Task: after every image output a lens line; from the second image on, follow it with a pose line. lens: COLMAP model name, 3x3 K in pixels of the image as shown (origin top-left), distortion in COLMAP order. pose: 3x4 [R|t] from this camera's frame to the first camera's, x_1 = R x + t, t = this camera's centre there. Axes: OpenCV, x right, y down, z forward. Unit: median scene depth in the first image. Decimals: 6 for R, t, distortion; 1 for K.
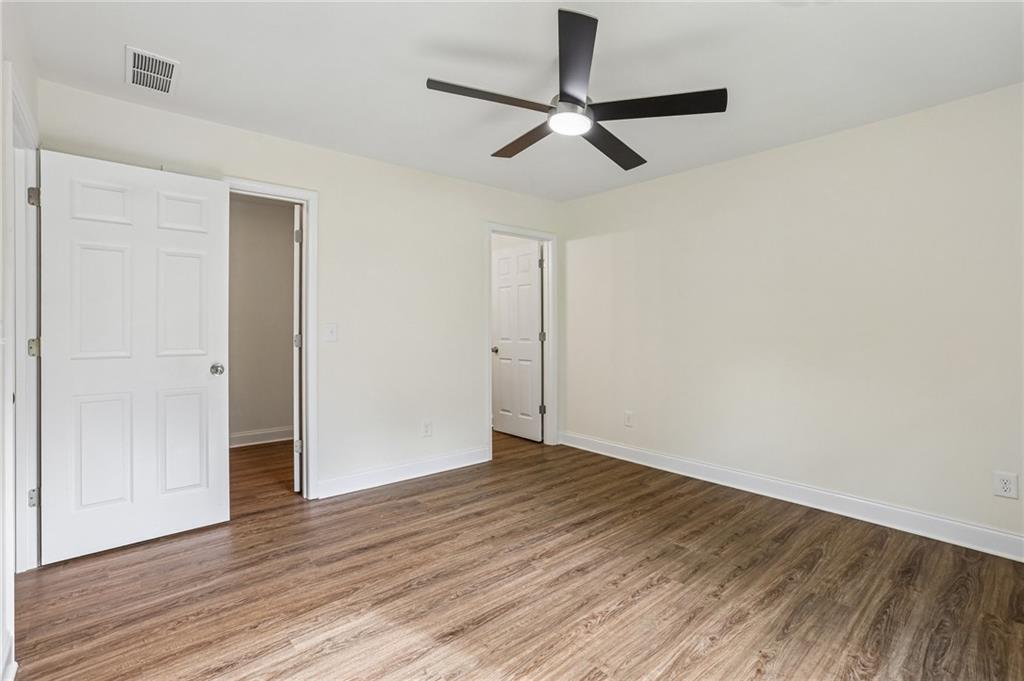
lens RADIAL K [[479.3, 0, 509.1], [0, 479.3, 326.4], [0, 0, 1]] dist [-0.038322, 0.014777]
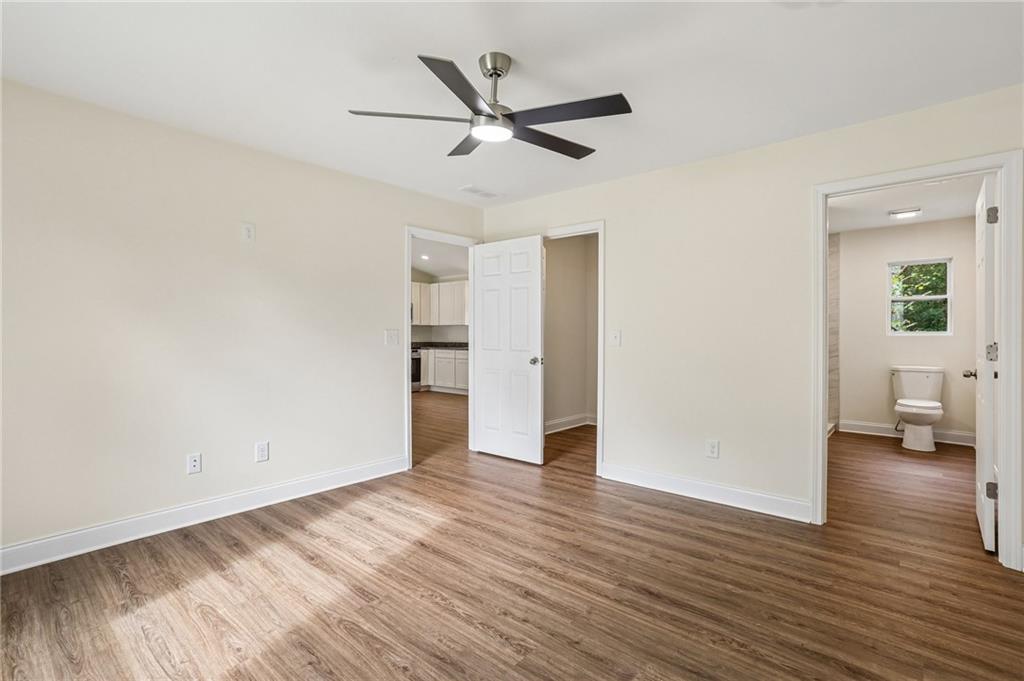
lens RADIAL K [[479.3, 0, 497.2], [0, 479.3, 329.8], [0, 0, 1]] dist [-0.038322, 0.014777]
pose [[0.123382, -0.008553, -0.992322, 0.986809], [0.000405, 0.999963, -0.008568, 0.003581], [0.992359, 0.000656, 0.123381, 0.760175]]
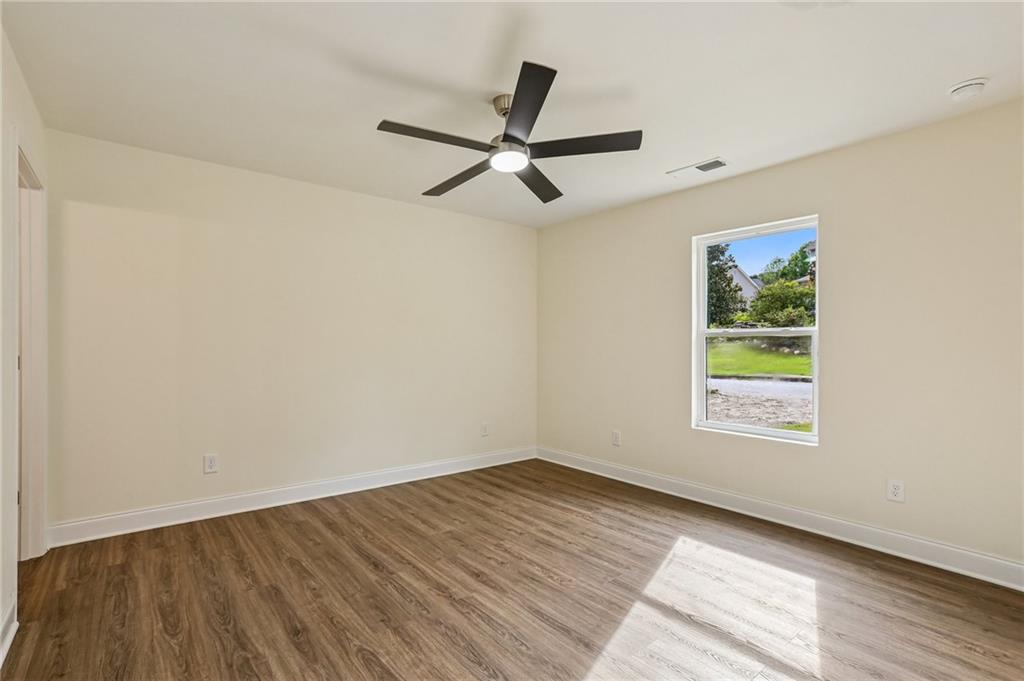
lens RADIAL K [[479.3, 0, 508.3], [0, 479.3, 345.0], [0, 0, 1]] dist [-0.038322, 0.014777]
pose [[0.027794, -0.000989, 0.999613, -0.841577], [-0.006392, 0.999979, 0.001167, -0.003852], [-0.999593, -0.006422, 0.027787, 0.833487]]
